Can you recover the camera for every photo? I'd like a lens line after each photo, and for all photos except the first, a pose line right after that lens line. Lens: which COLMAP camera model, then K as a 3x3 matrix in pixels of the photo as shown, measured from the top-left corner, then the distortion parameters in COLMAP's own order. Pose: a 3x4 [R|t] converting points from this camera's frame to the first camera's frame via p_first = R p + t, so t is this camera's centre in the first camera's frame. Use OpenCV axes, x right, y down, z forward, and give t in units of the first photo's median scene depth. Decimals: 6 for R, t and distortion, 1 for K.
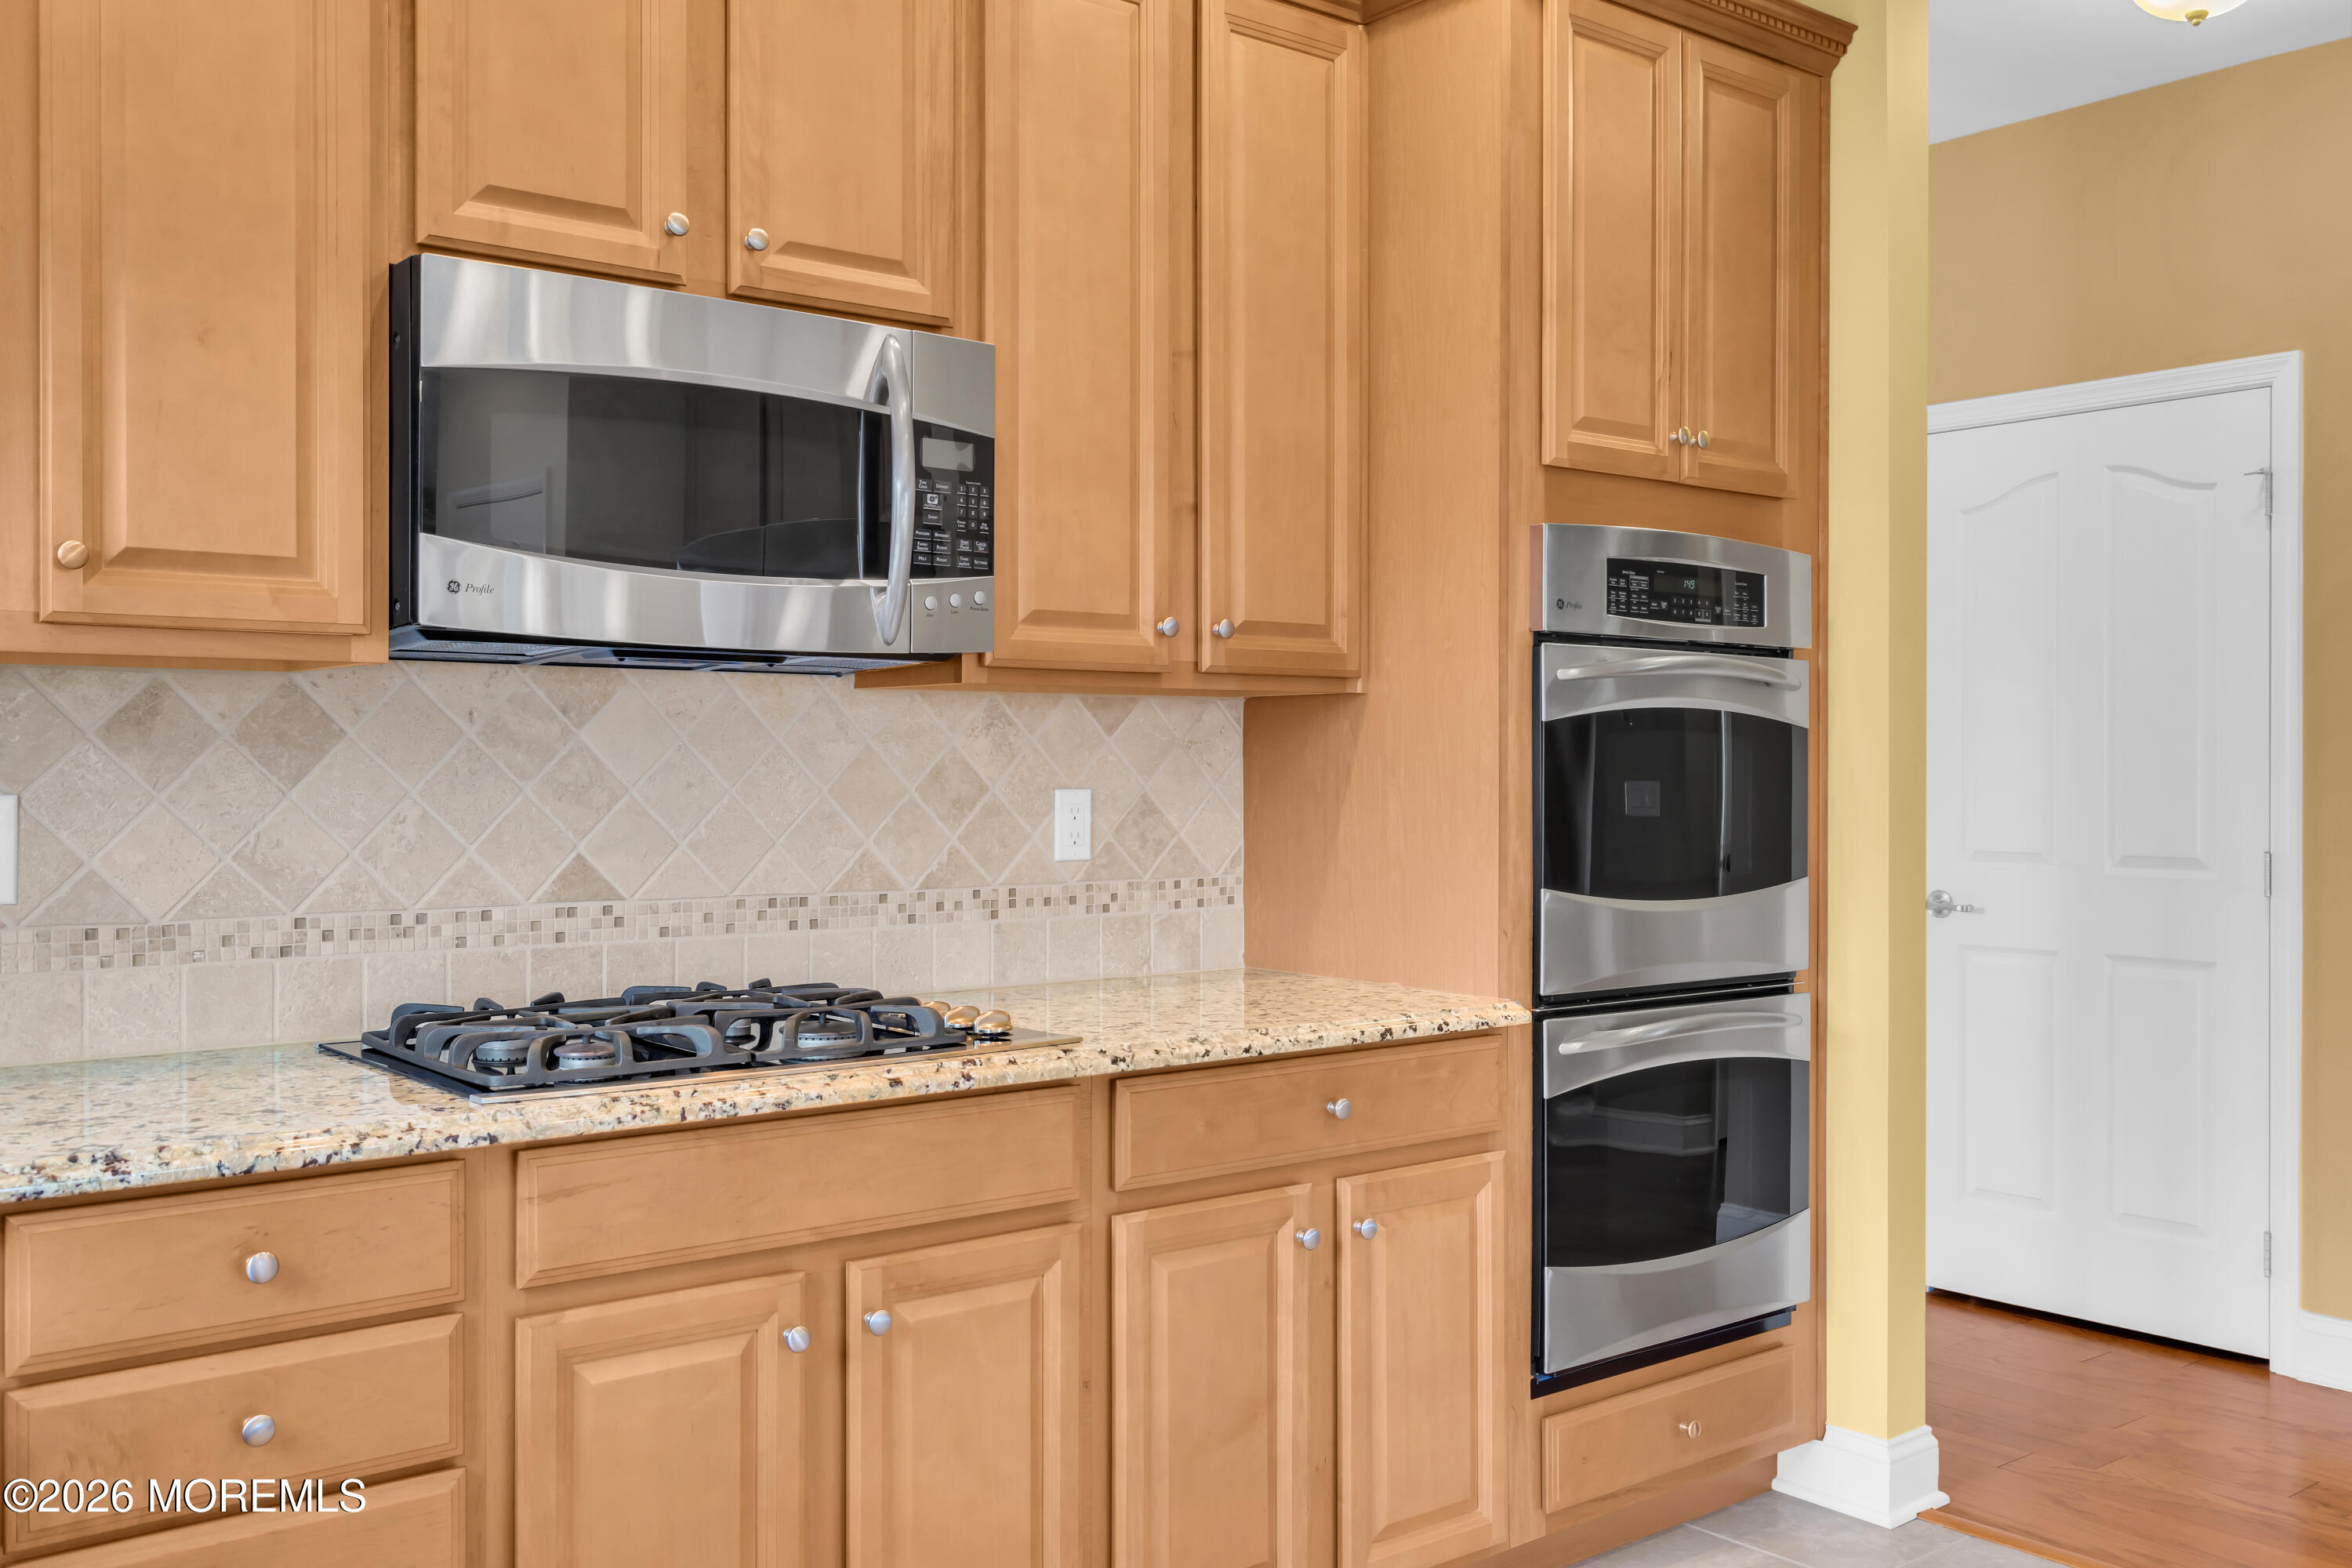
lens RADIAL K [[2074.2, 0, 1186.6], [0, 2074.2, 777.9], [0, 0, 1]] dist [0.005335, -0.001332]
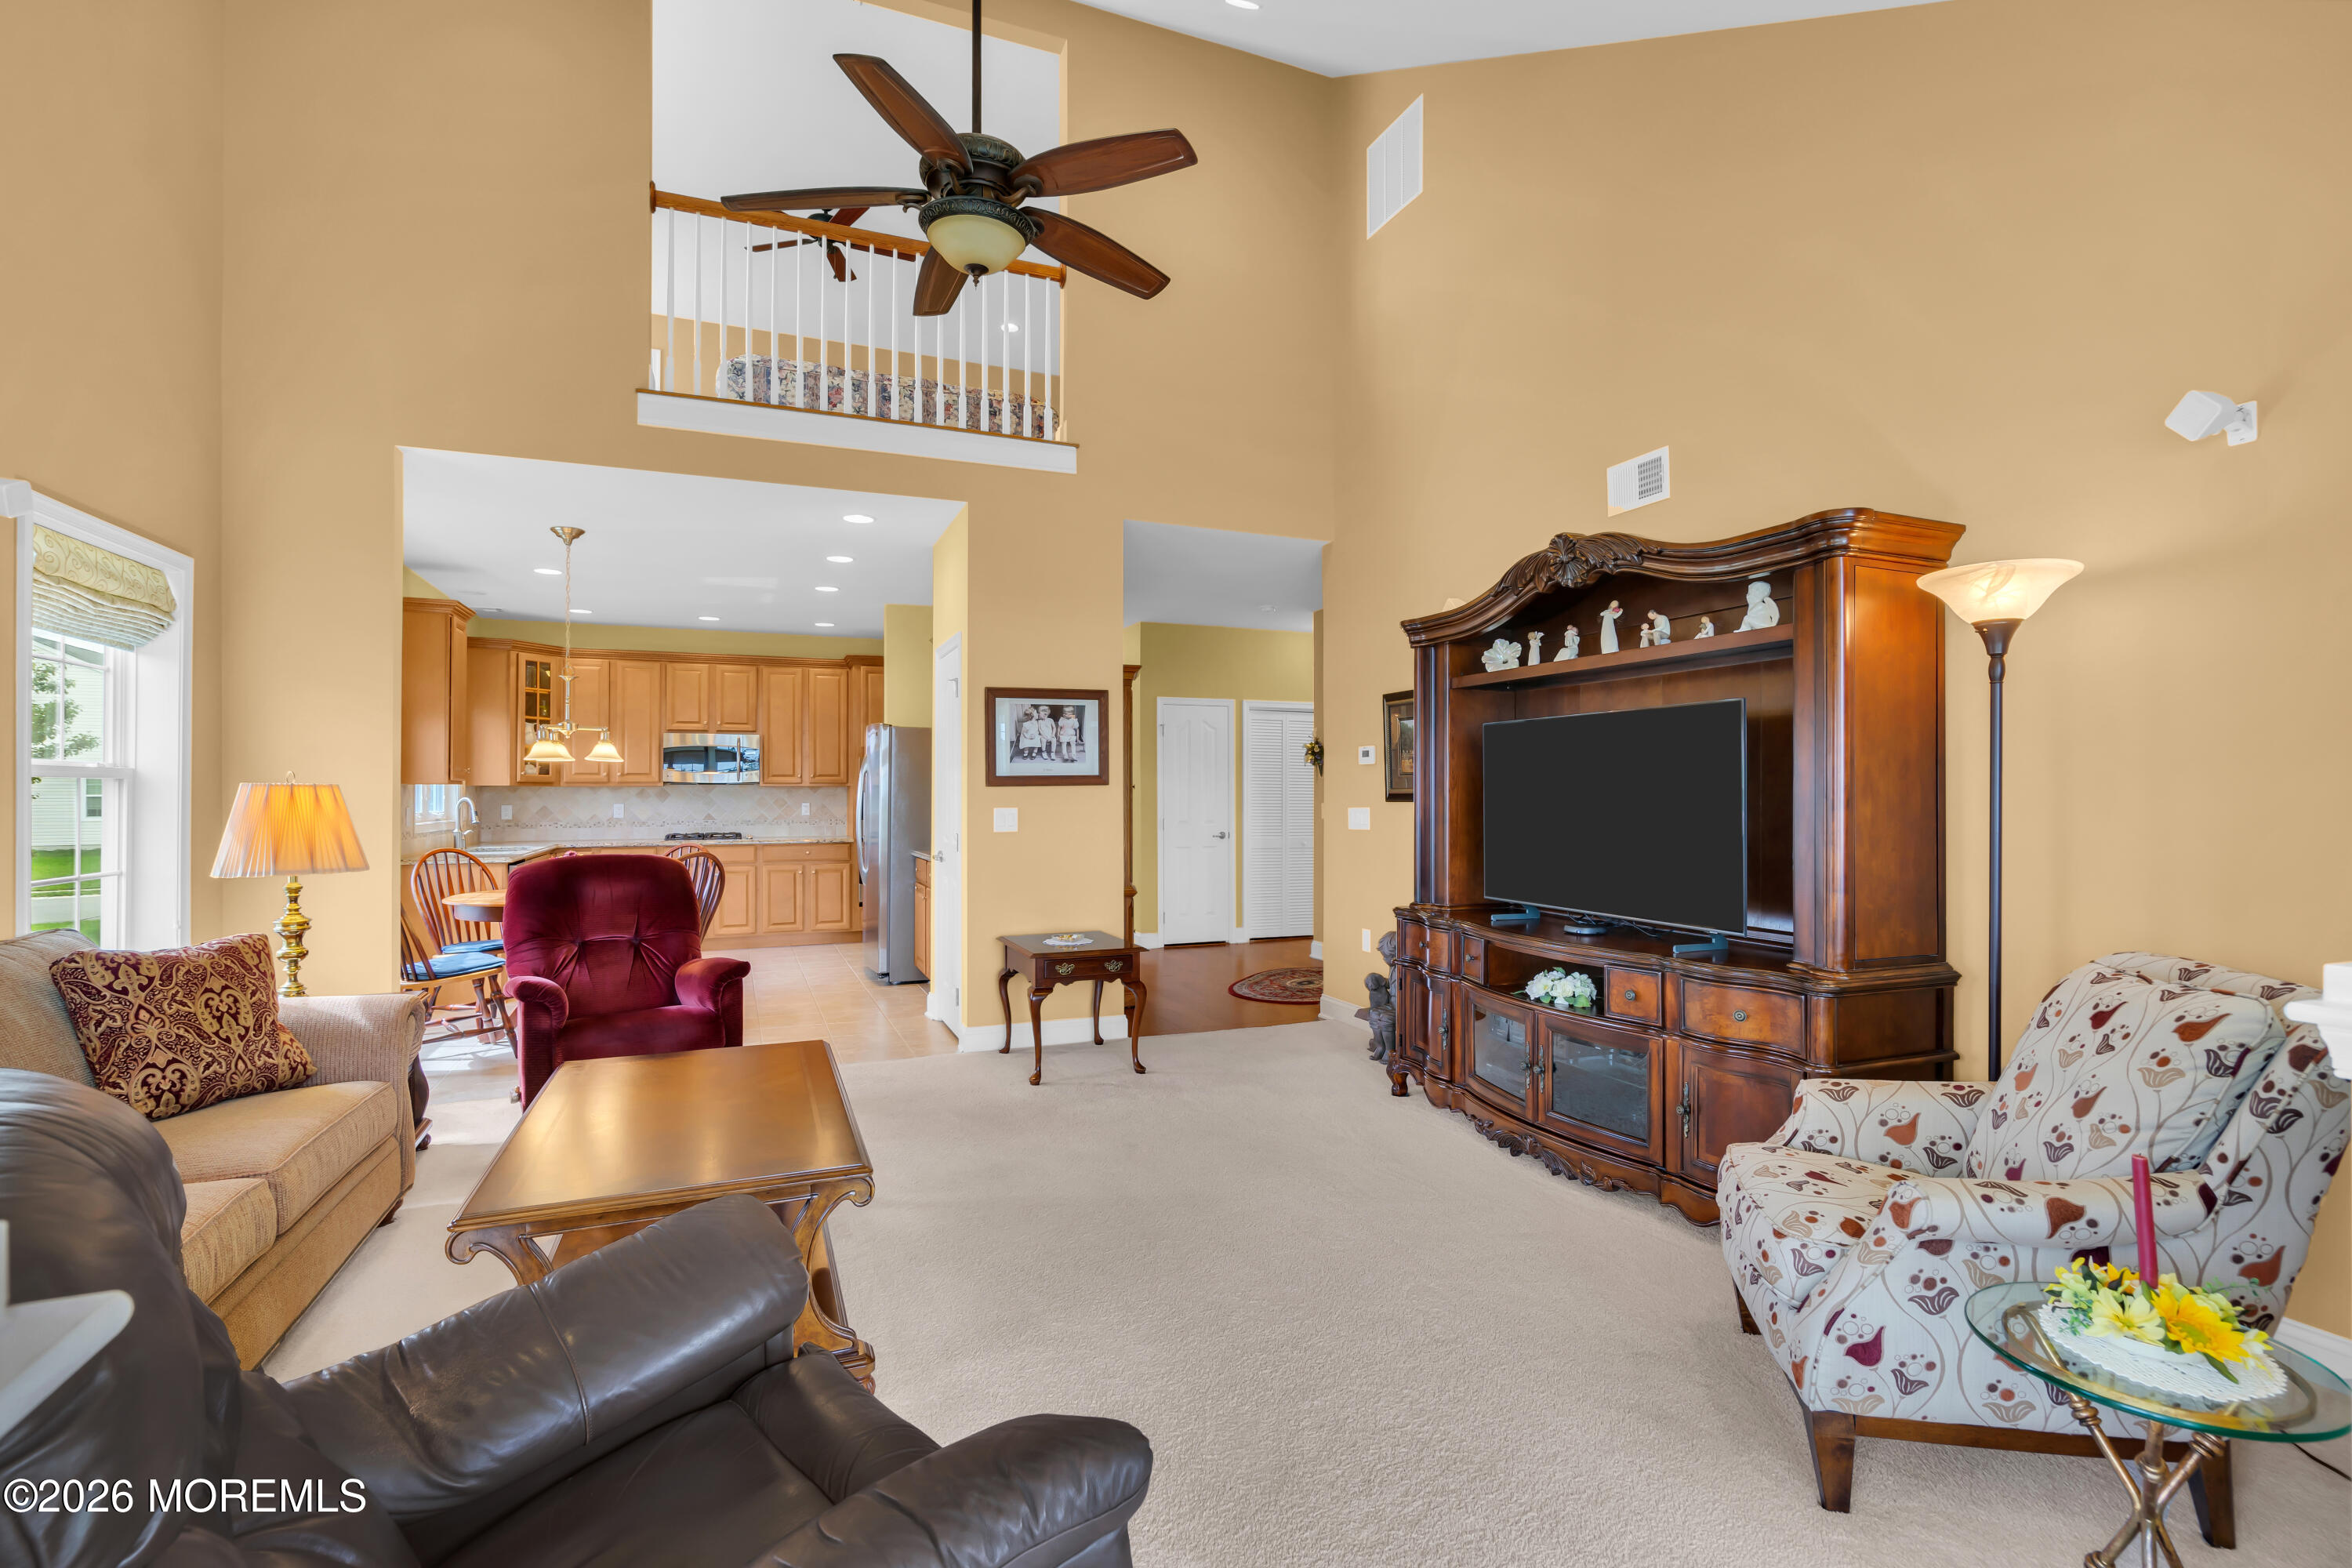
lens RADIAL K [[1064.1, 0, 1154.1], [0, 1064.1, 784.8], [0, 0, 1]] dist [0.000940, 0.004475]
pose [[0.954068, -0.007624, -0.299494, 2.104127], [0.002738, 0.999856, -0.016732, 0.008686], [0.299578, 0.015144, 0.953952, -1.829935]]
